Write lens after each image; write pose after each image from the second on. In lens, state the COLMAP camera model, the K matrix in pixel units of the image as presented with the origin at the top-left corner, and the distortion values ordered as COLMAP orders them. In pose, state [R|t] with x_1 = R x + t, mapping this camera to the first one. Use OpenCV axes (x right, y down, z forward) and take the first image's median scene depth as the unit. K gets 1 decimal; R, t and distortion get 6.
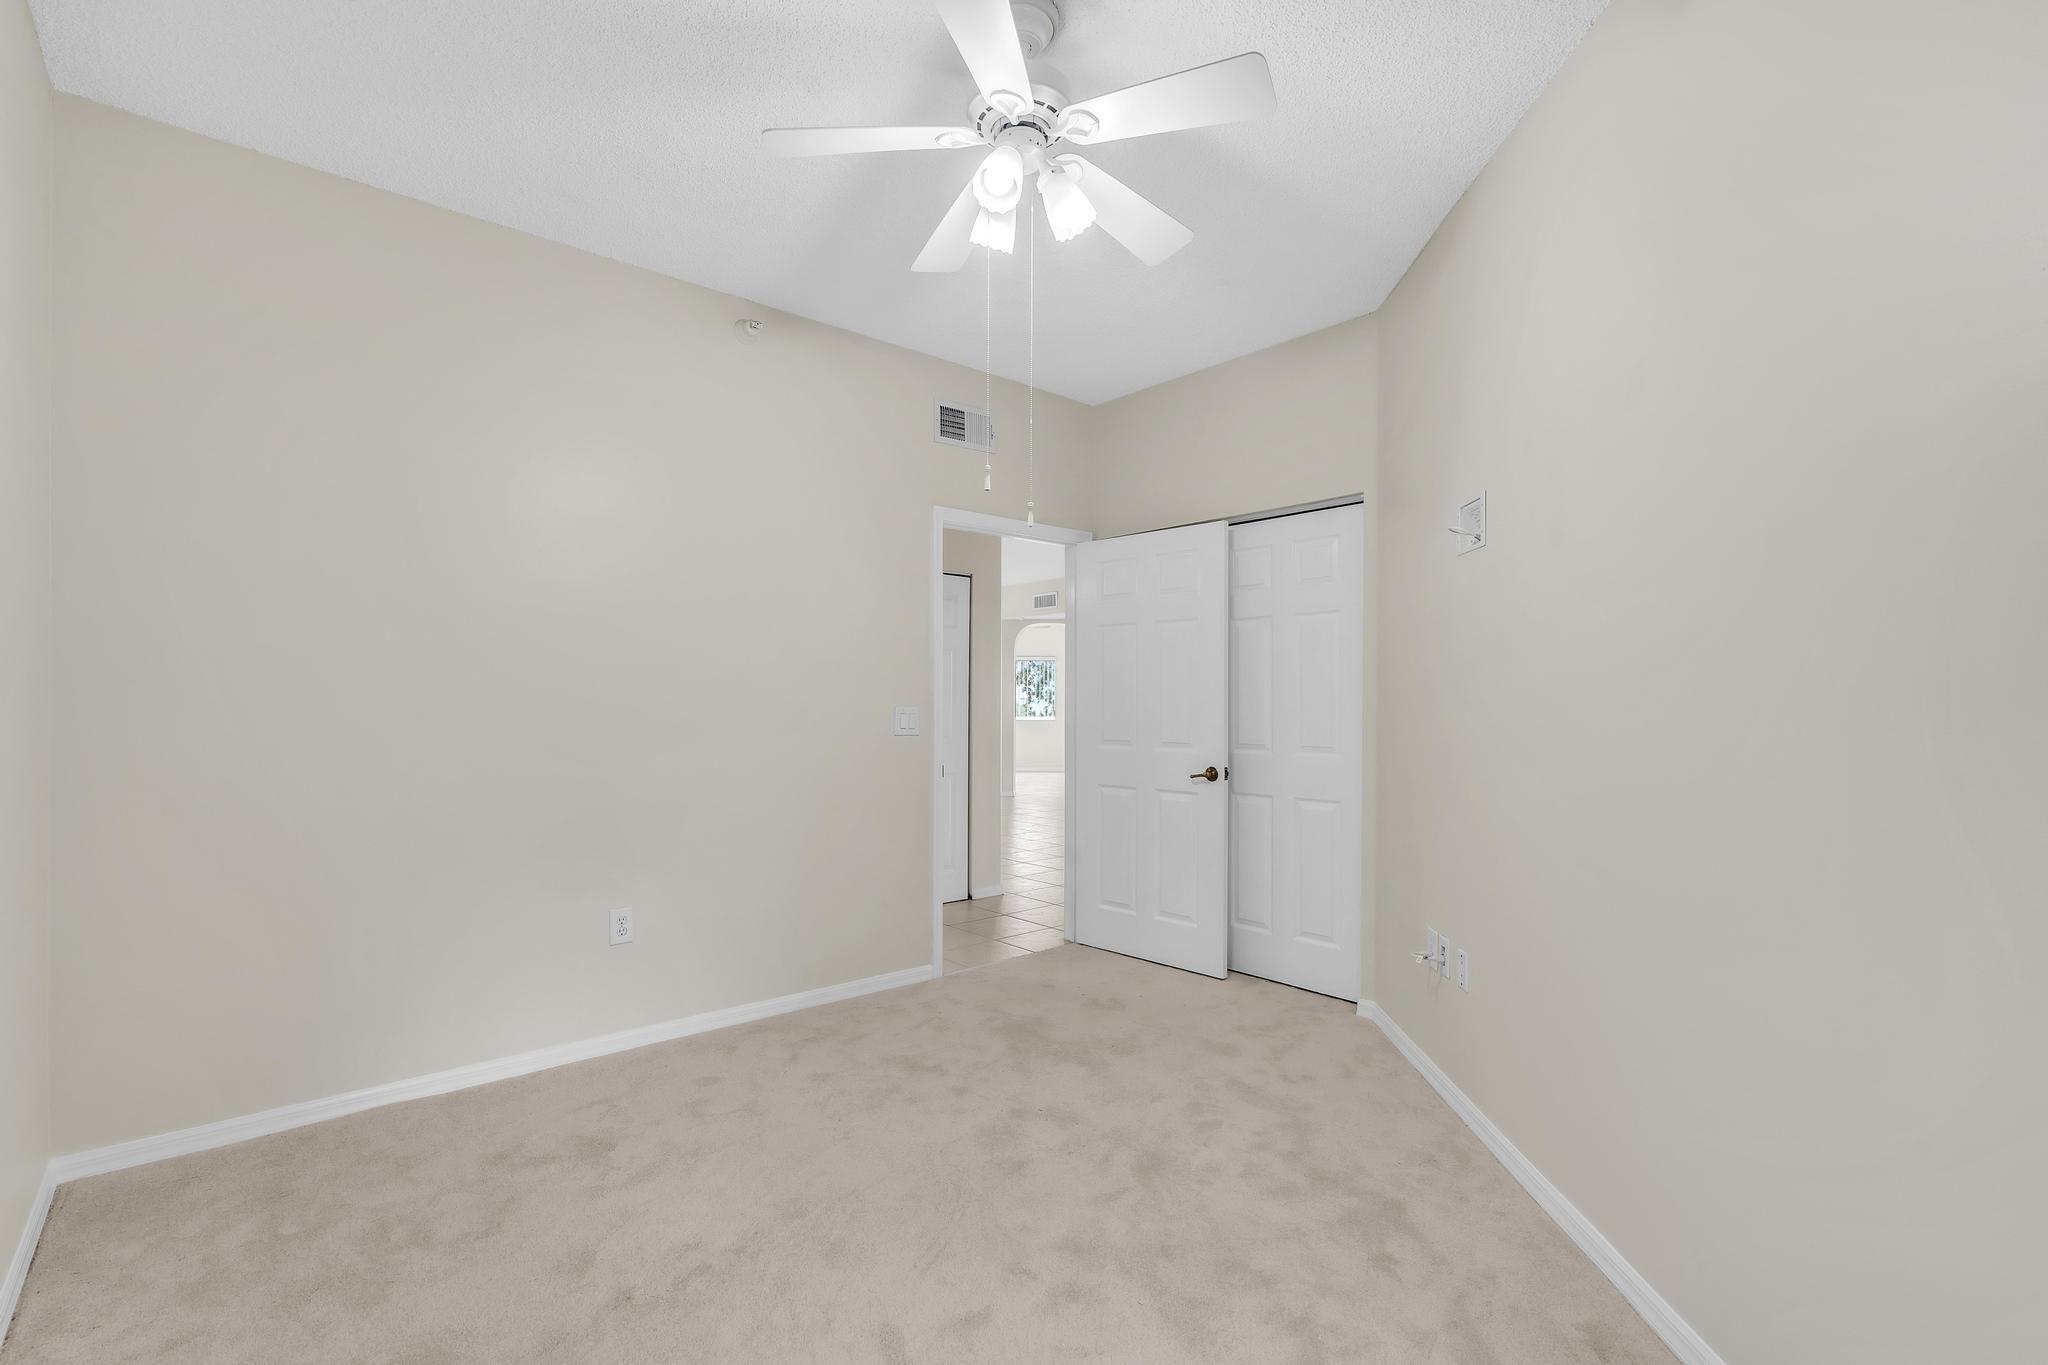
lens RADIAL K [[937.5, 0, 1035.8], [0, 937.5, 681.1], [0, 0, 1]] dist [-0.001880, -0.000026]
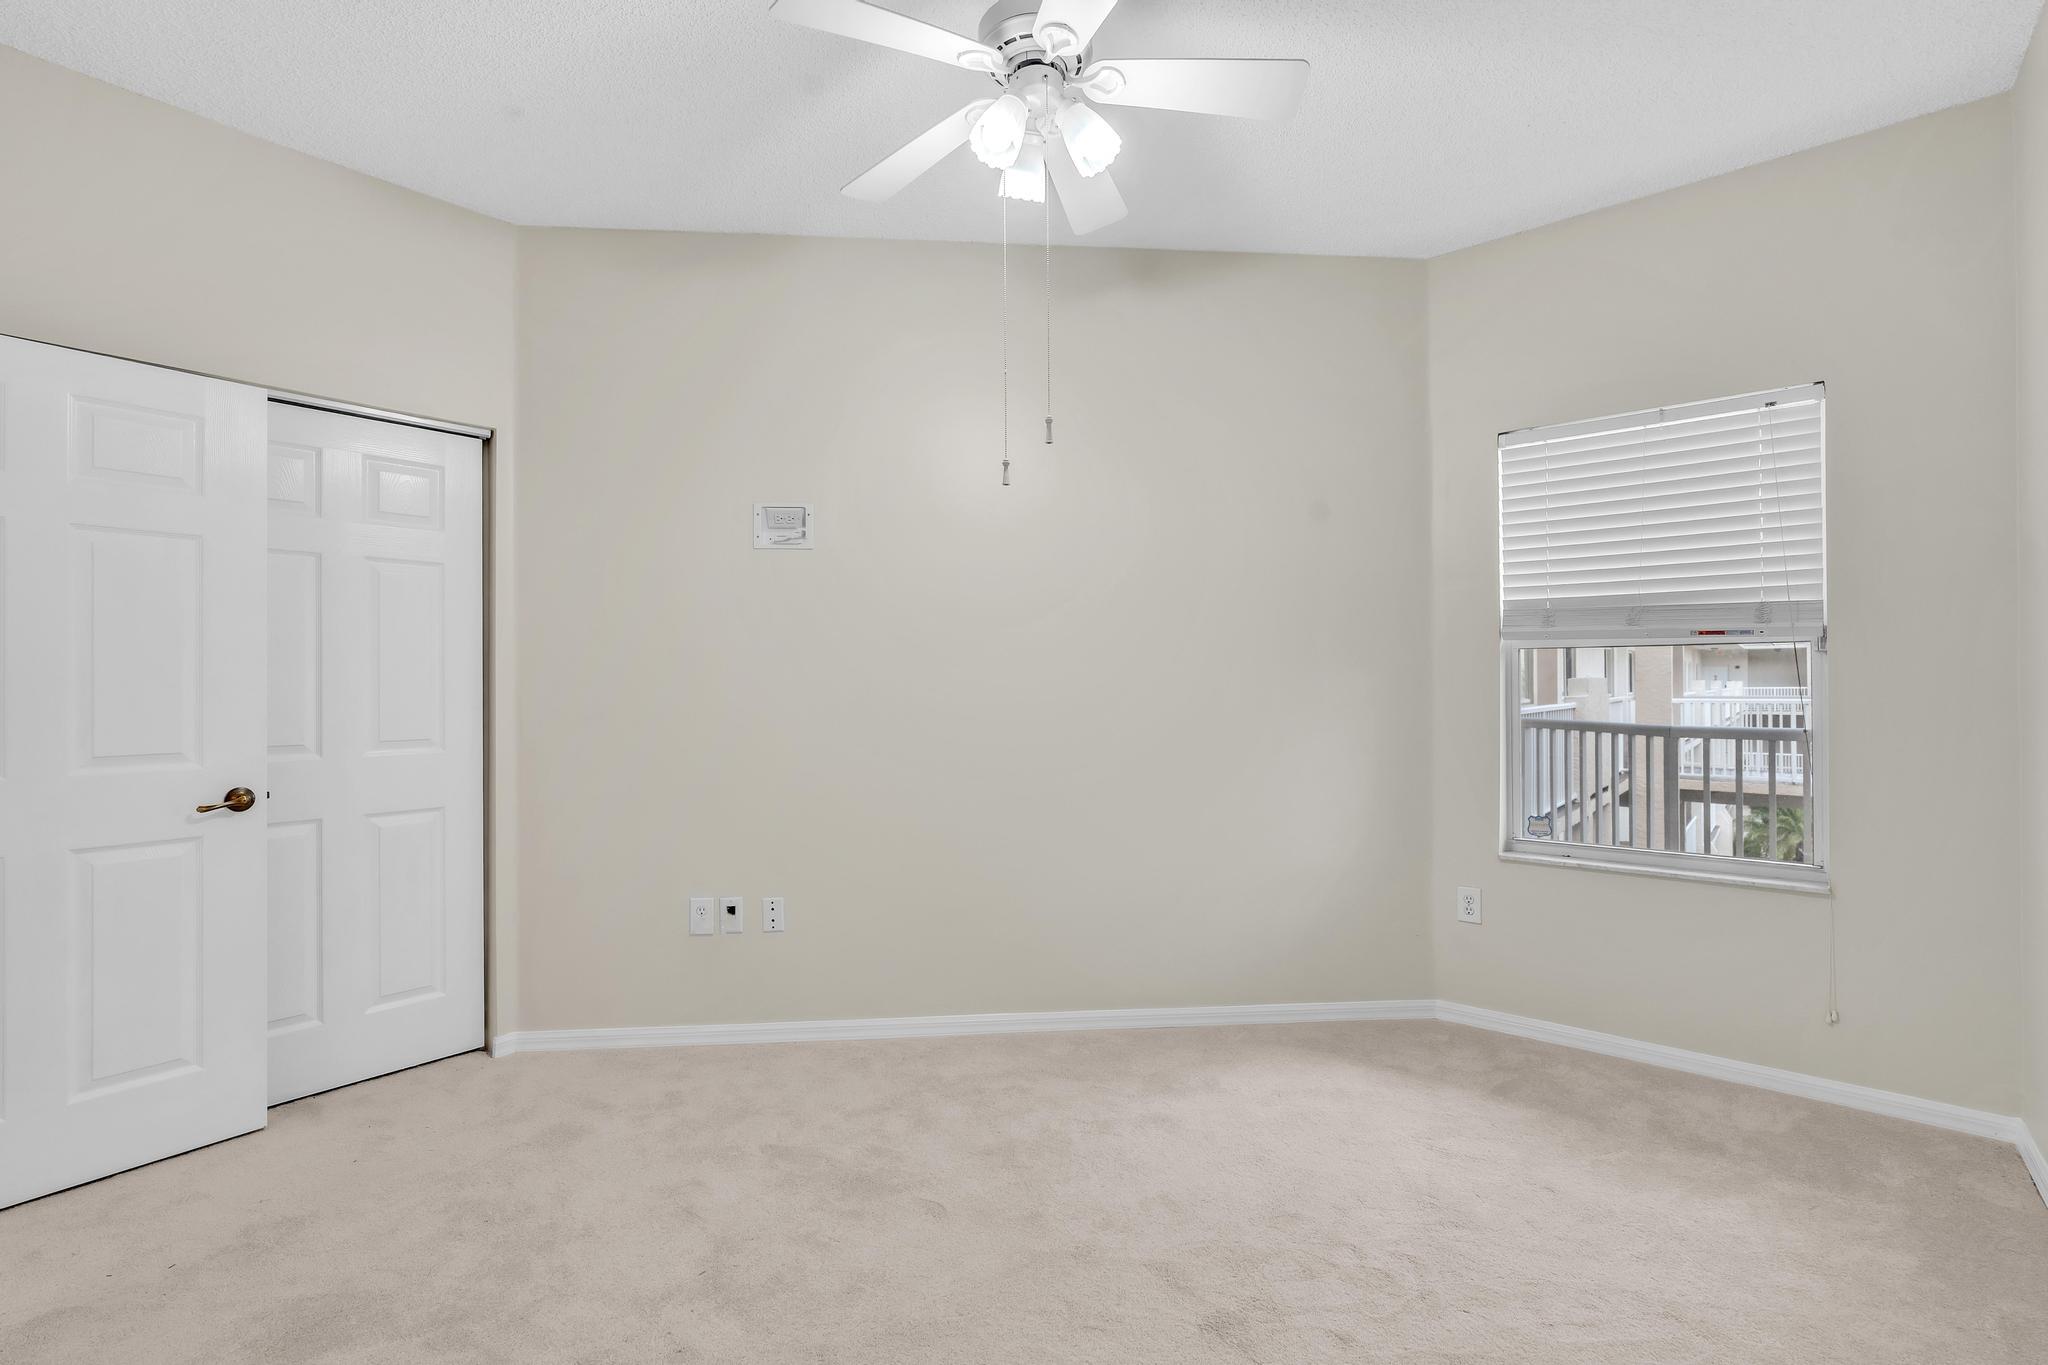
lens RADIAL K [[916.8, 0, 1023.8], [0, 916.8, 679.3], [0, 0, 1]] dist [-0.003489, -0.000295]
pose [[-0.139024, 0.005721, 0.990272, -0.481589], [-0.018983, 0.999784, -0.008441, 0.017323], [-0.990107, -0.019972, -0.138886, 0.603371]]
